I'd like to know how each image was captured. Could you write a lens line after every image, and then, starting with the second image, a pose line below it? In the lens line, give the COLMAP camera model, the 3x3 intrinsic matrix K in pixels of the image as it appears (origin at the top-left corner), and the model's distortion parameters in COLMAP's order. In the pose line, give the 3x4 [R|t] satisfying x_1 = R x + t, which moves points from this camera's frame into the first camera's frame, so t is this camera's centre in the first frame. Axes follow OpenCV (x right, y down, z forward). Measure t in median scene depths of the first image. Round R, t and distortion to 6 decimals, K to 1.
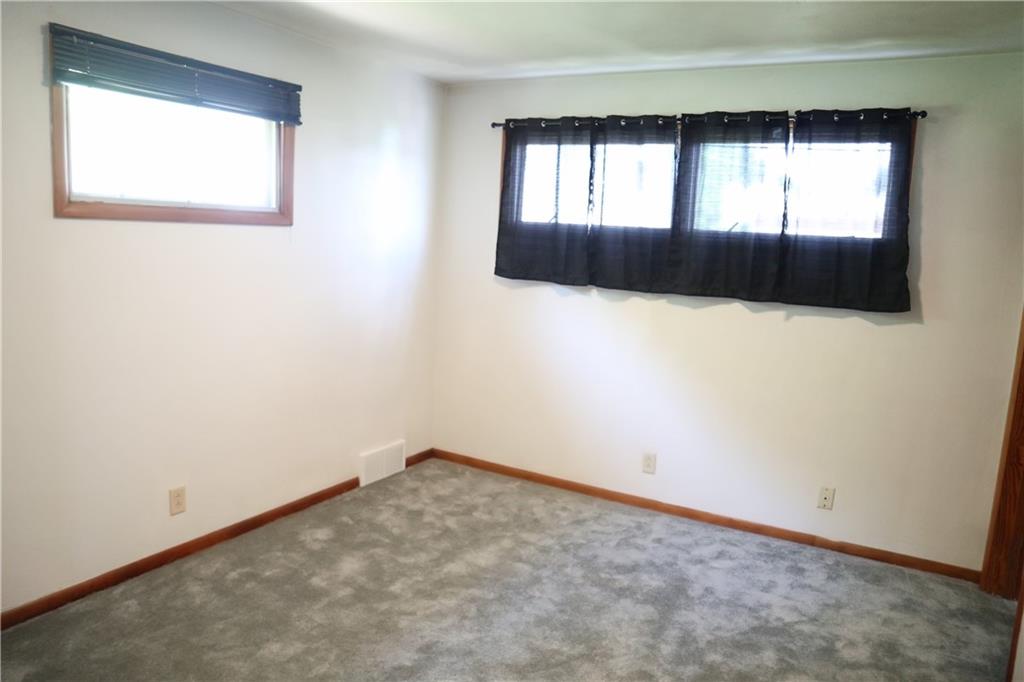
lens RADIAL K [[710.0, 0, 510.2], [0, 710.0, 337.0], [0, 0, 1]] dist [-0.126907, 0.080434]
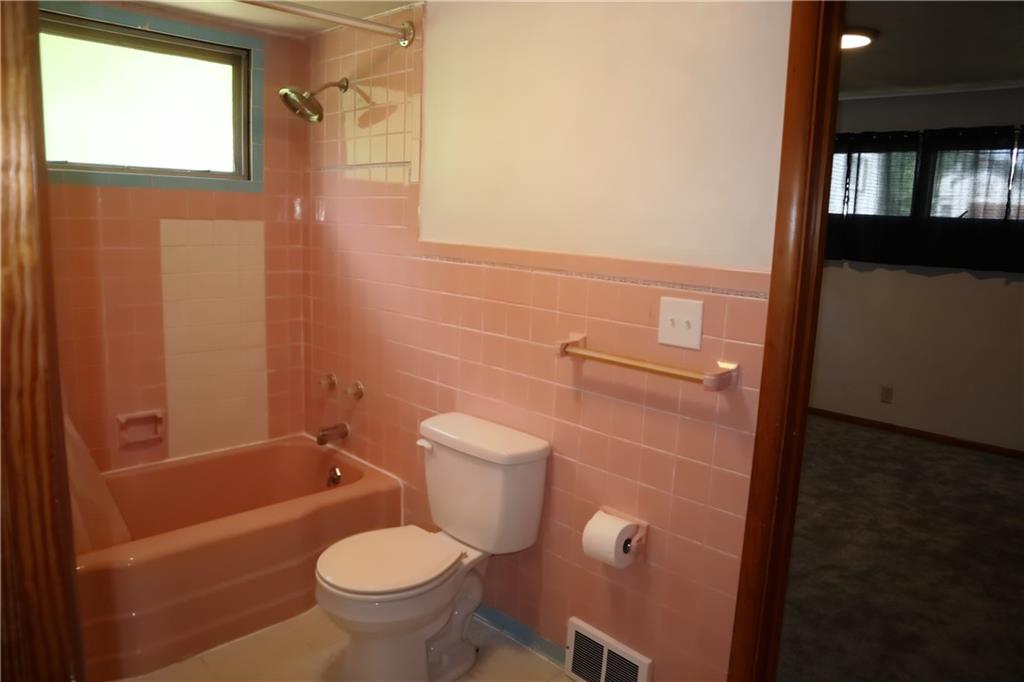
lens RADIAL K [[710.0, 0, 510.2], [0, 710.0, 337.0], [0, 0, 1]] dist [-0.126907, 0.080434]
pose [[0.967895, 0.028377, -0.249749, -0.186944], [-0.026051, 0.999581, 0.012613, 0.082427], [0.250002, -0.005701, 0.968229, -0.471090]]
